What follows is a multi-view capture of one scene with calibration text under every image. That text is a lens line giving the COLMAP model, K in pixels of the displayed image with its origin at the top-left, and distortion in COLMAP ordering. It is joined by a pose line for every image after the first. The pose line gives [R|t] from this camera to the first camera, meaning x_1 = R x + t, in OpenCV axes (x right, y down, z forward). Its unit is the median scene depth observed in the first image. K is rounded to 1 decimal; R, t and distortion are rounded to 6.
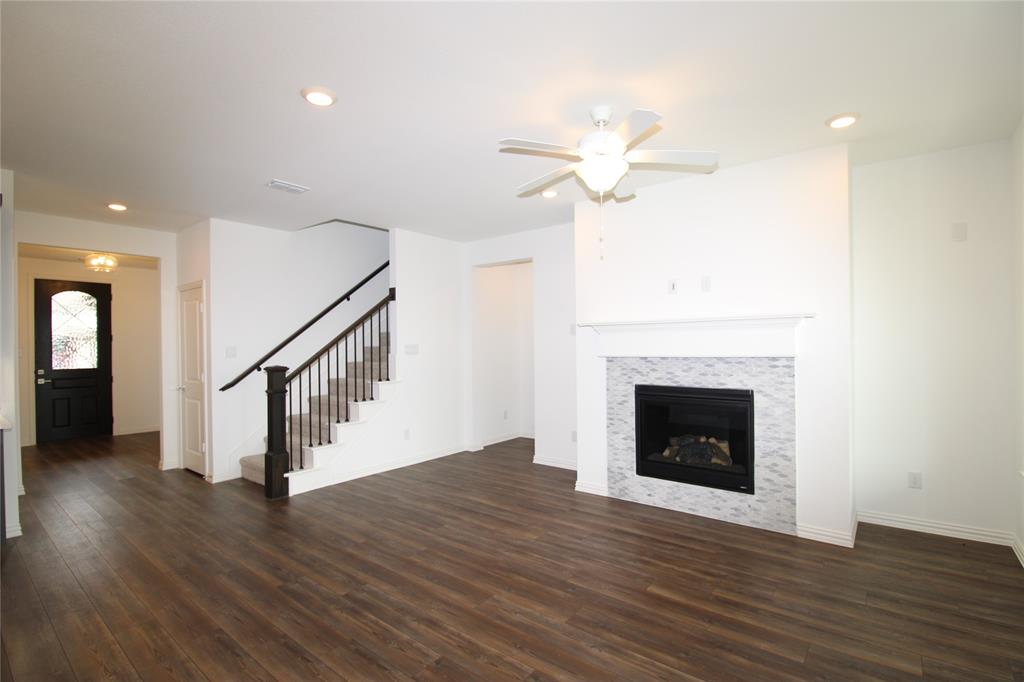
lens RADIAL K [[480.6, 0, 519.4], [0, 480.6, 346.2], [0, 0, 1]] dist [-0.011362, -0.000797]
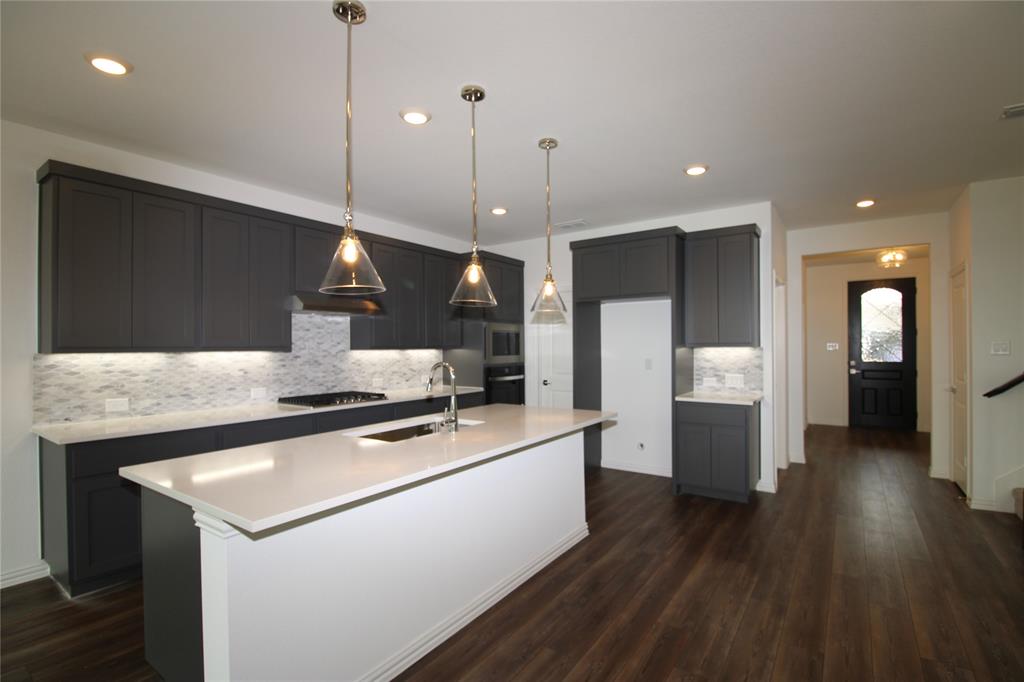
lens RADIAL K [[480.6, 0, 519.4], [0, 480.6, 346.2], [0, 0, 1]] dist [-0.011362, -0.000797]
pose [[0.077356, 0.008666, -0.996966, 0.072050], [0.005336, 0.999944, 0.009106, -0.001103], [0.996989, -0.006024, 0.077305, 0.116081]]
